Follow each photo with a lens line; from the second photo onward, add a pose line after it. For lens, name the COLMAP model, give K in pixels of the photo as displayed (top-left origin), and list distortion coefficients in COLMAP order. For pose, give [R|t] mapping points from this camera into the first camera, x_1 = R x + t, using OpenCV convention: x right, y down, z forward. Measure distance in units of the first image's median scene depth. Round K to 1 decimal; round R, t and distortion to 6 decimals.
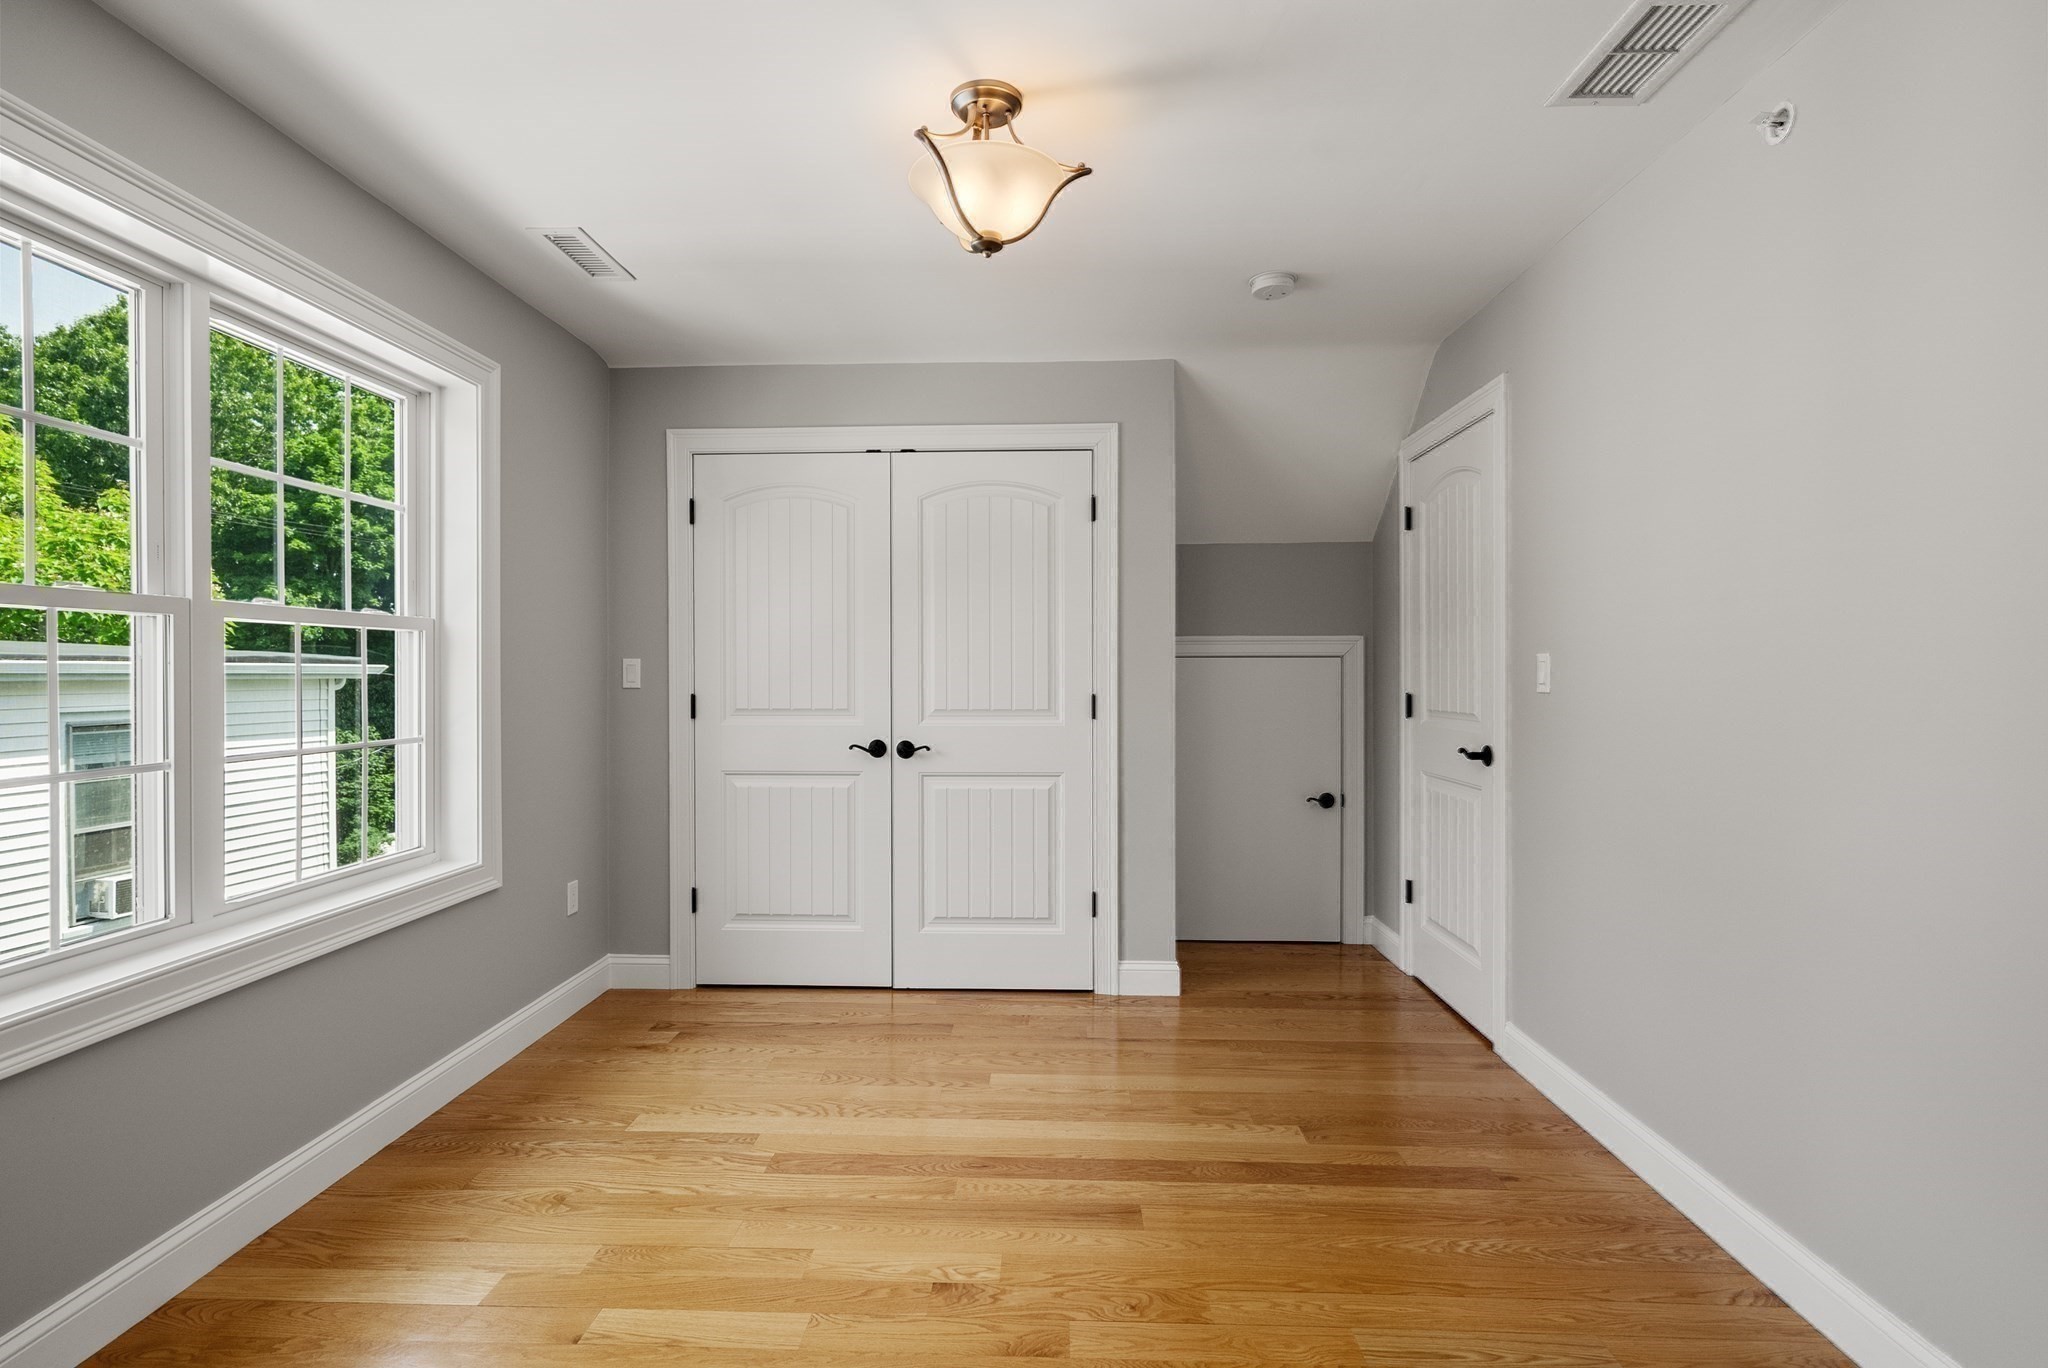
lens RADIAL K [[979.5, 0, 1011.0], [0, 979.5, 685.9], [0, 0, 1]] dist [-0.001162, 0.000586]
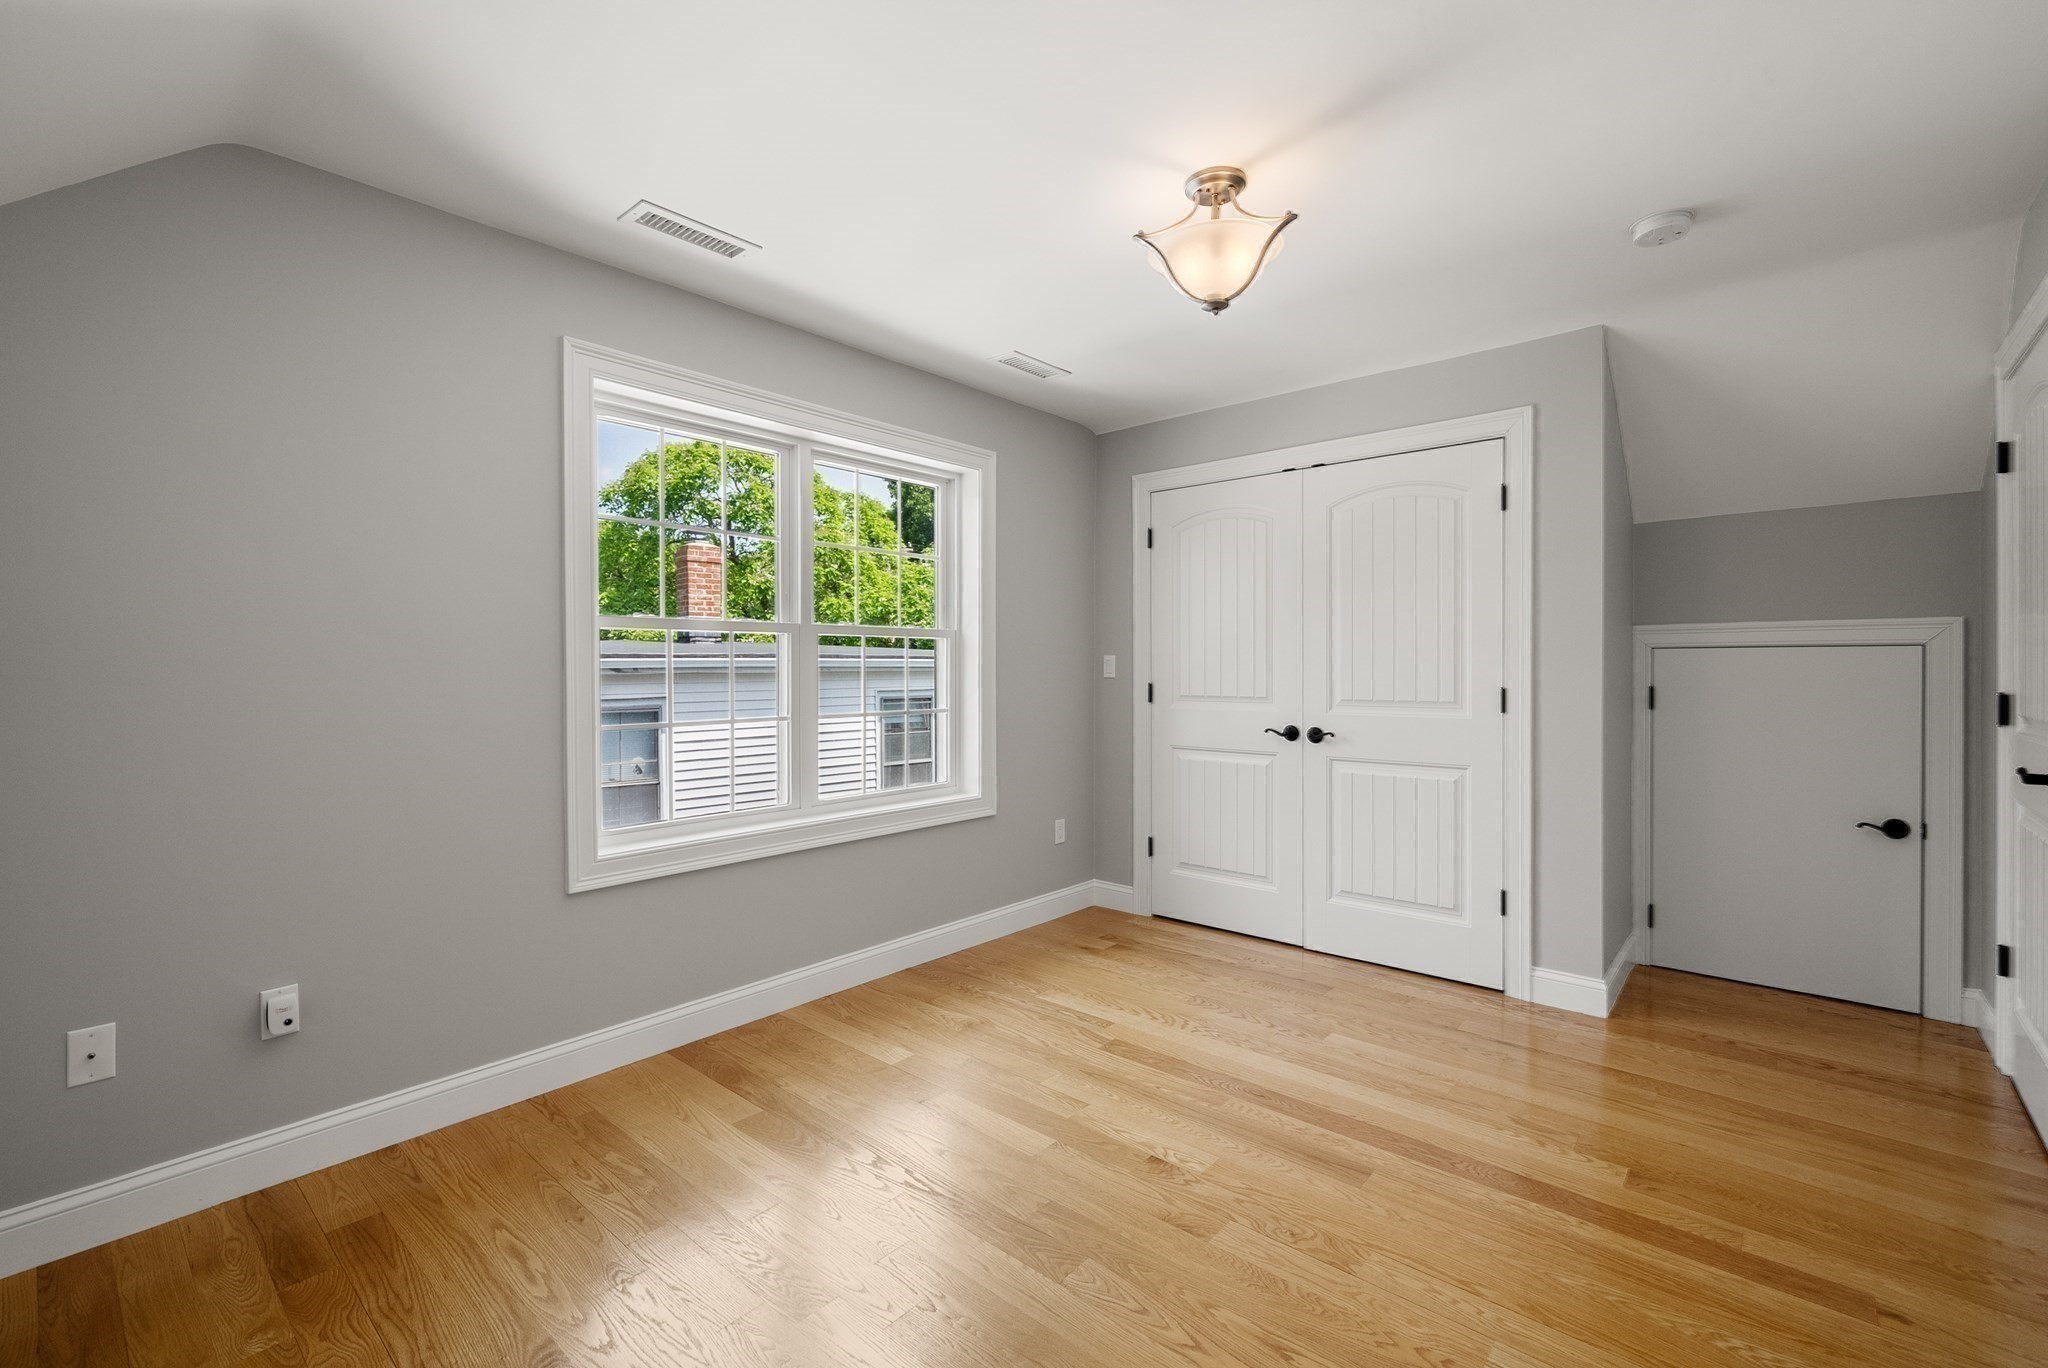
lens RADIAL K [[880.4, 0, 1009.0], [0, 880.4, 678.6], [0, 0, 1]] dist [-0.000710, 0.000042]
pose [[0.773068, 0.008417, -0.634268, 0.289917], [-0.008162, 0.999961, 0.003322, 0.000676], [0.634271, 0.002609, 0.773106, 0.010643]]
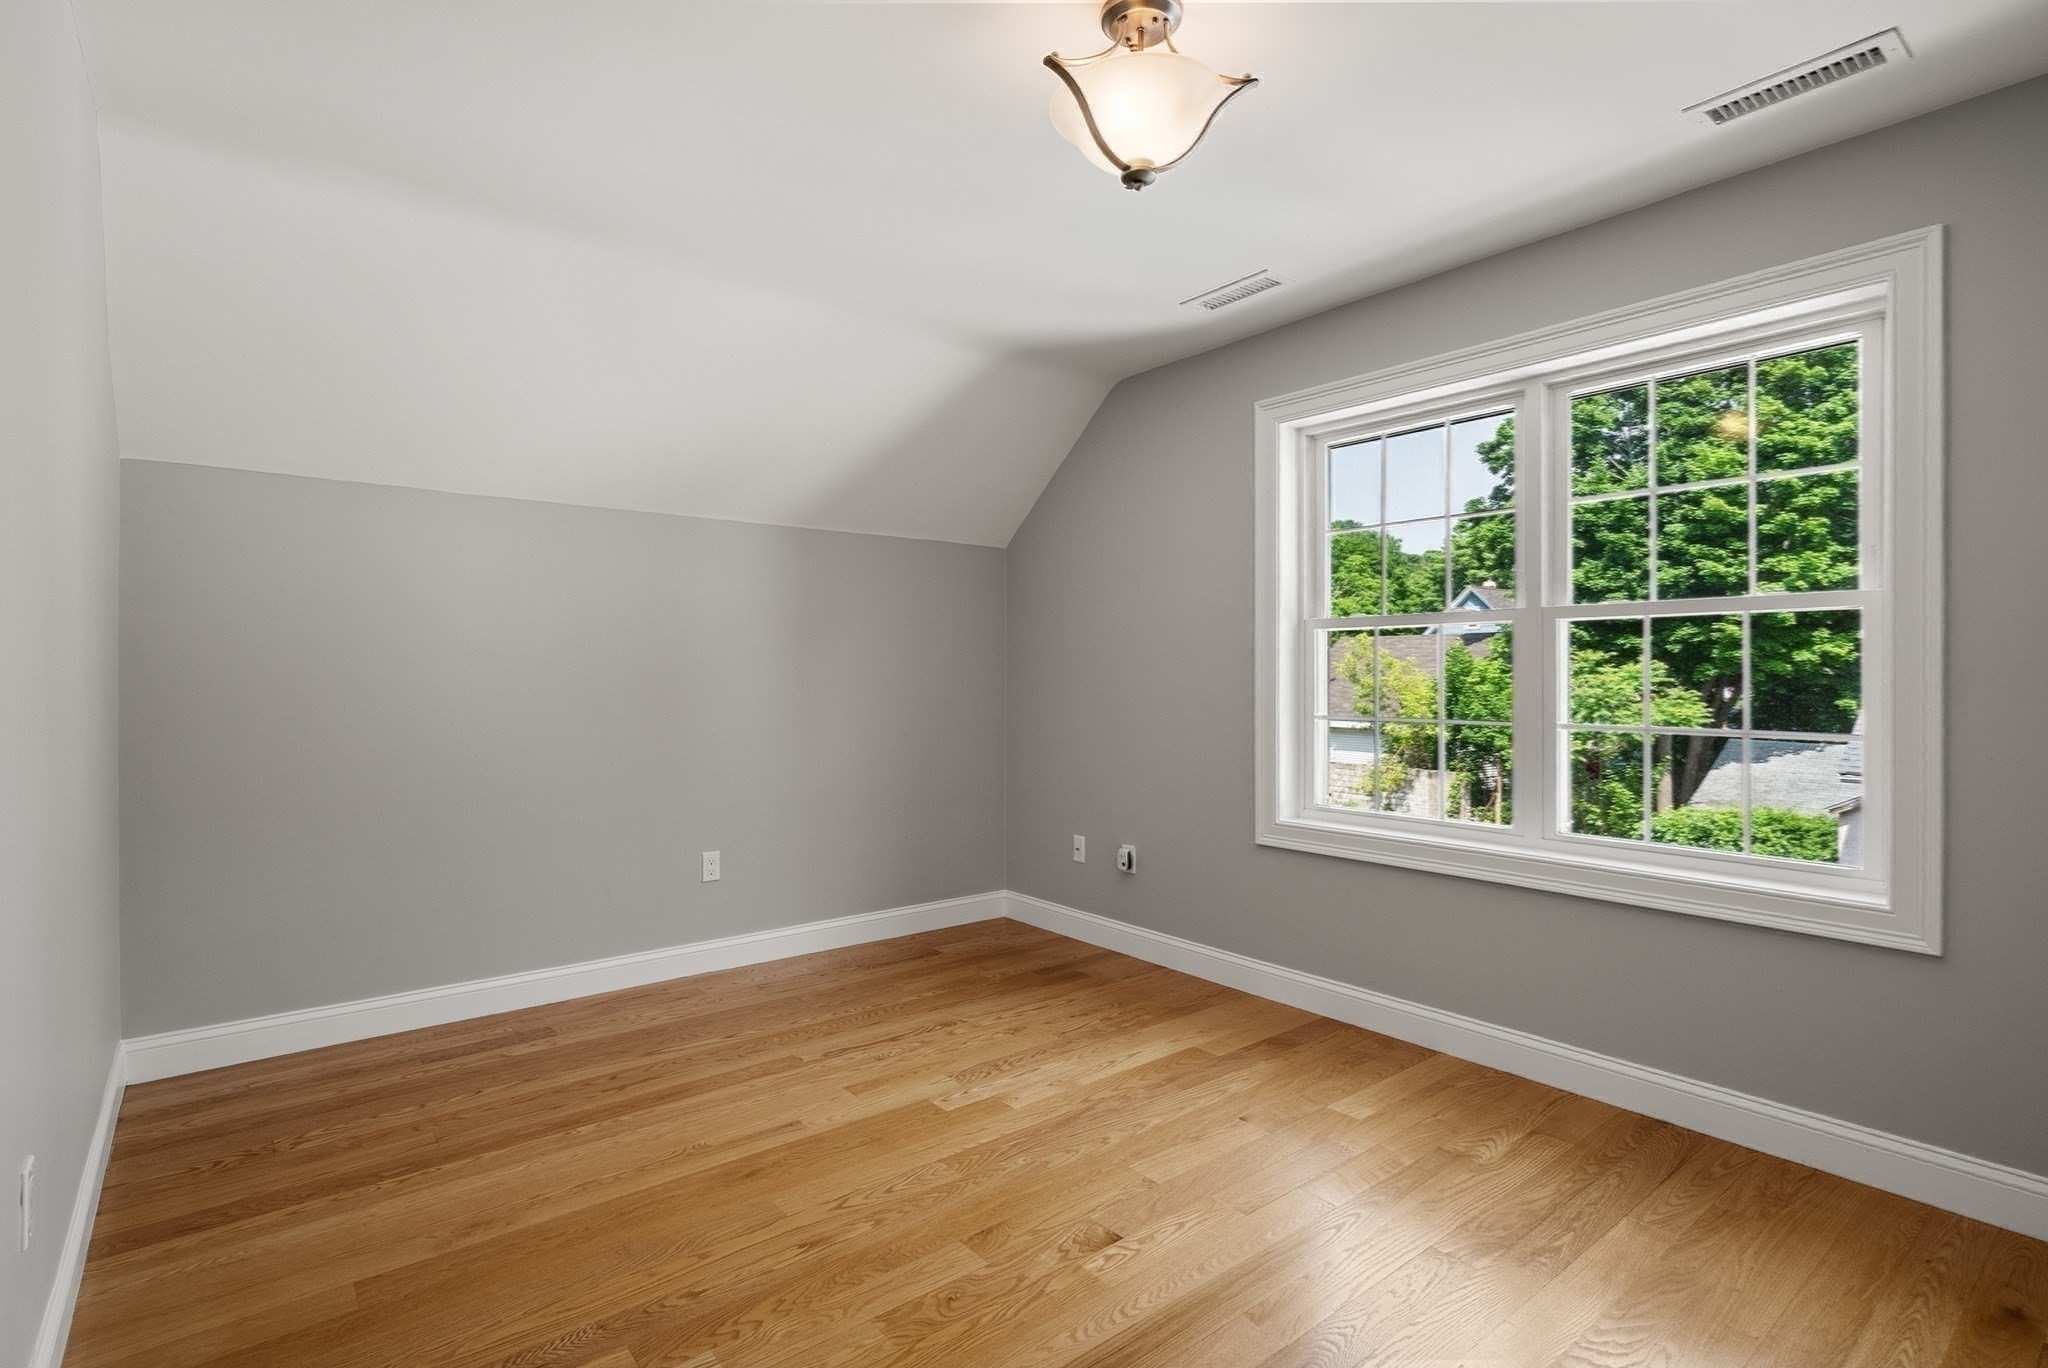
lens RADIAL K [[946.2, 0, 1013.0], [0, 946.2, 676.5], [0, 0, 1]] dist [0.005164, -0.001173]
pose [[-0.748704, -0.003933, -0.662893, 0.402651], [-0.011299, 0.999913, 0.006829, 0.006755], [0.662808, 0.012603, -0.748683, 0.995385]]
